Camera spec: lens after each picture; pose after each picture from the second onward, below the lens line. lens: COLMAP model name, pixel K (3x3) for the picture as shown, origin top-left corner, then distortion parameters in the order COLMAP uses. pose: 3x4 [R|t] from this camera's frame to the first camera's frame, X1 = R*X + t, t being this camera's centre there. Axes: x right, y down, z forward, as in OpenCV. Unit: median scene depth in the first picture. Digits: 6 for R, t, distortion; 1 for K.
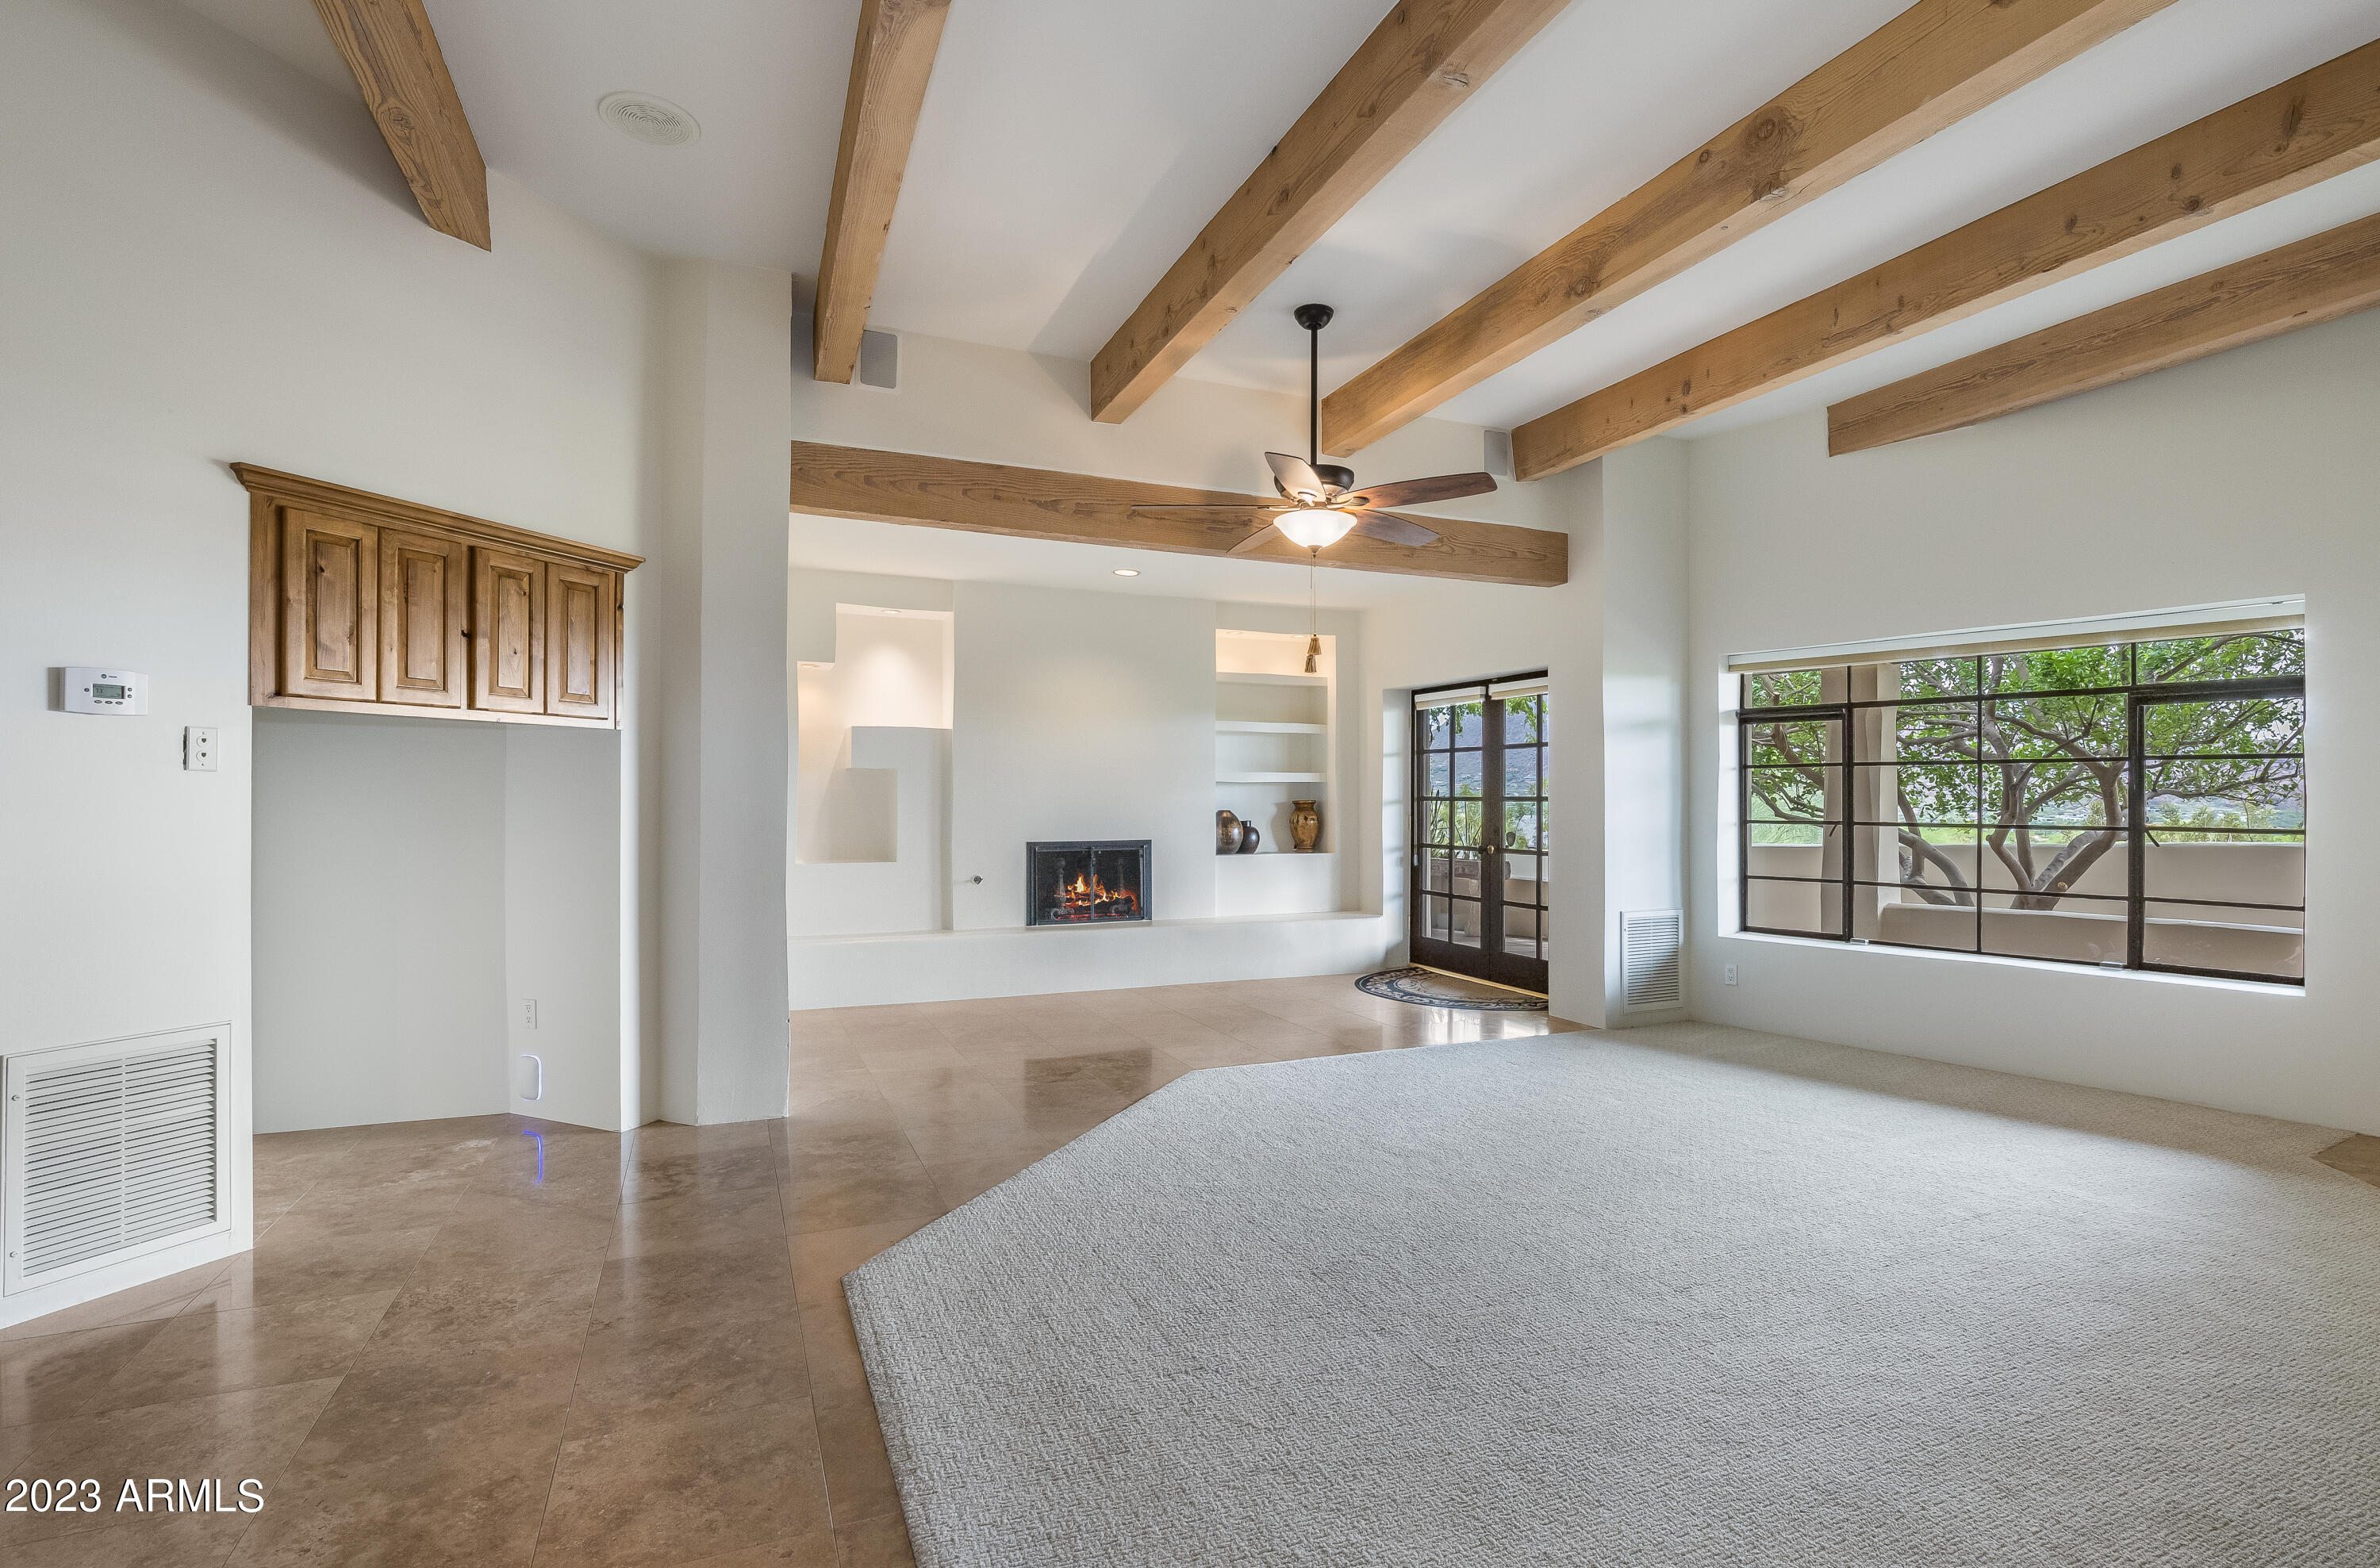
lens RADIAL K [[1095.4, 0, 1194.3], [0, 1095.4, 787.5], [0, 0, 1]] dist [-0.027672, 0.006927]
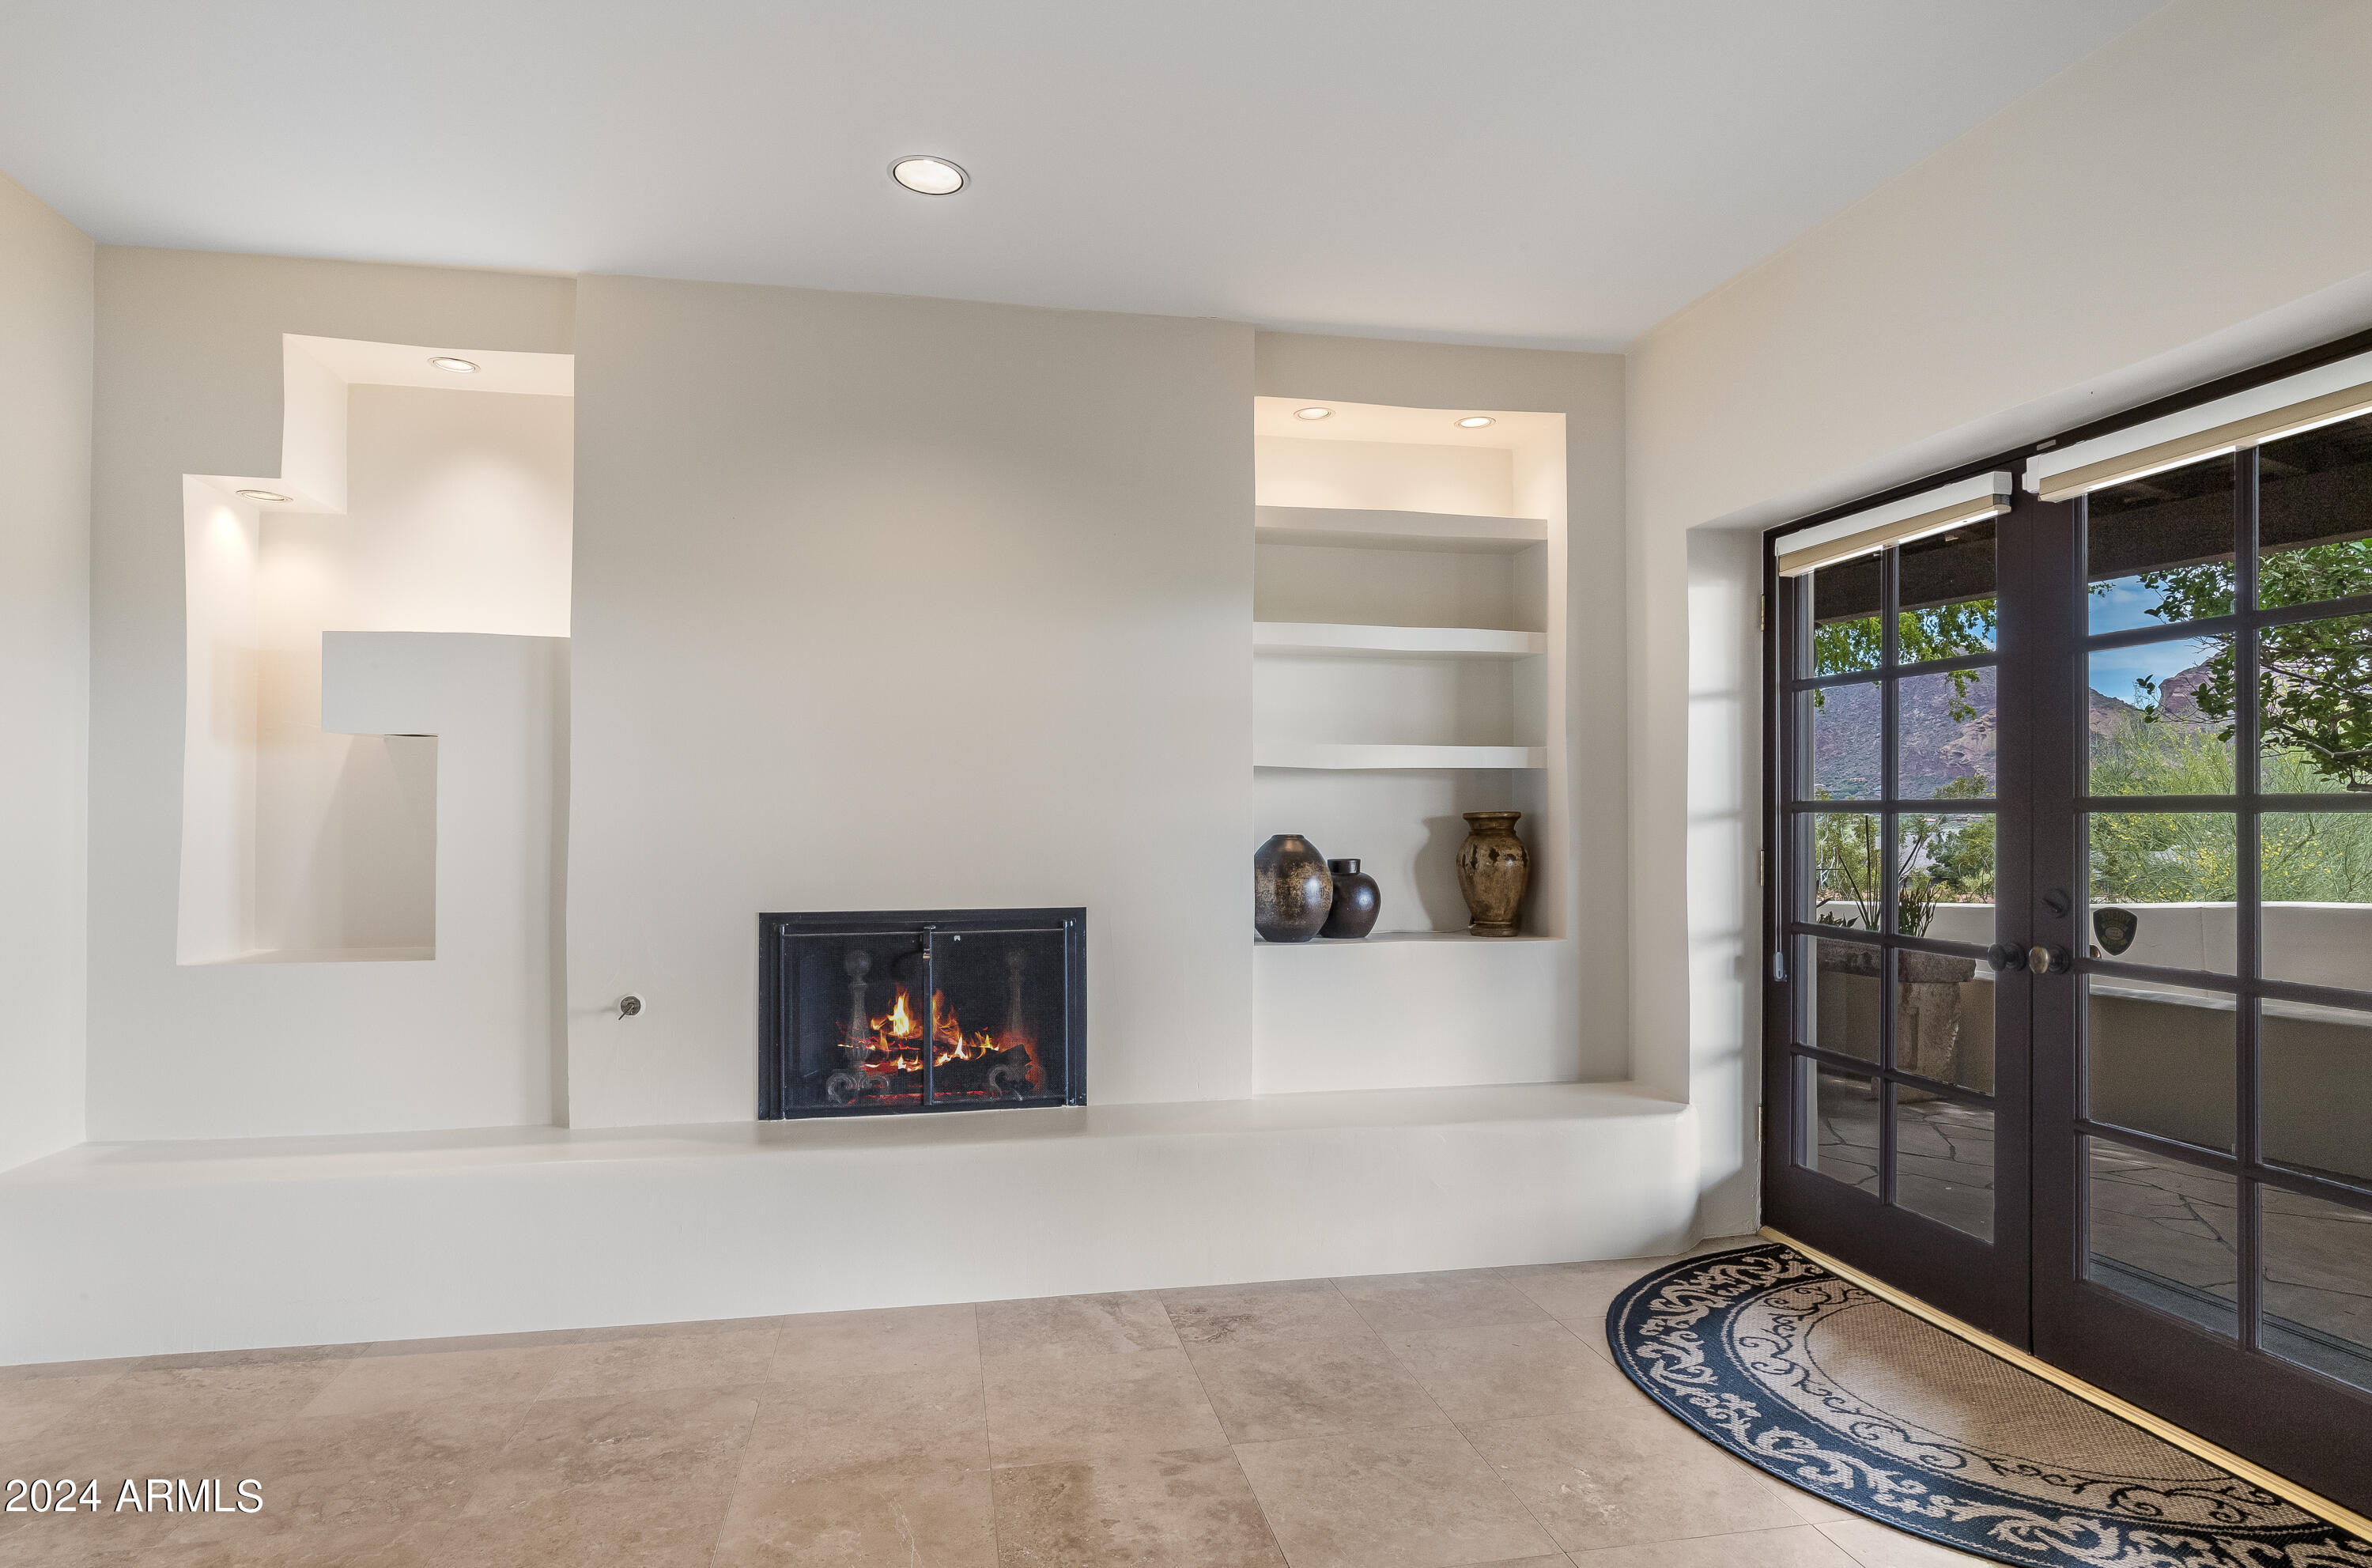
lens RADIAL K [[1336.5, 0, 1179.6], [0, 1336.5, 794.3], [0, 0, 1]] dist [-0.001674, 0.000345]
pose [[0.980975, -0.002085, -0.194123, 0.087511], [0.001220, 0.999989, -0.004575, 0.007744], [0.194131, 0.004251, 0.980966, 0.501239]]
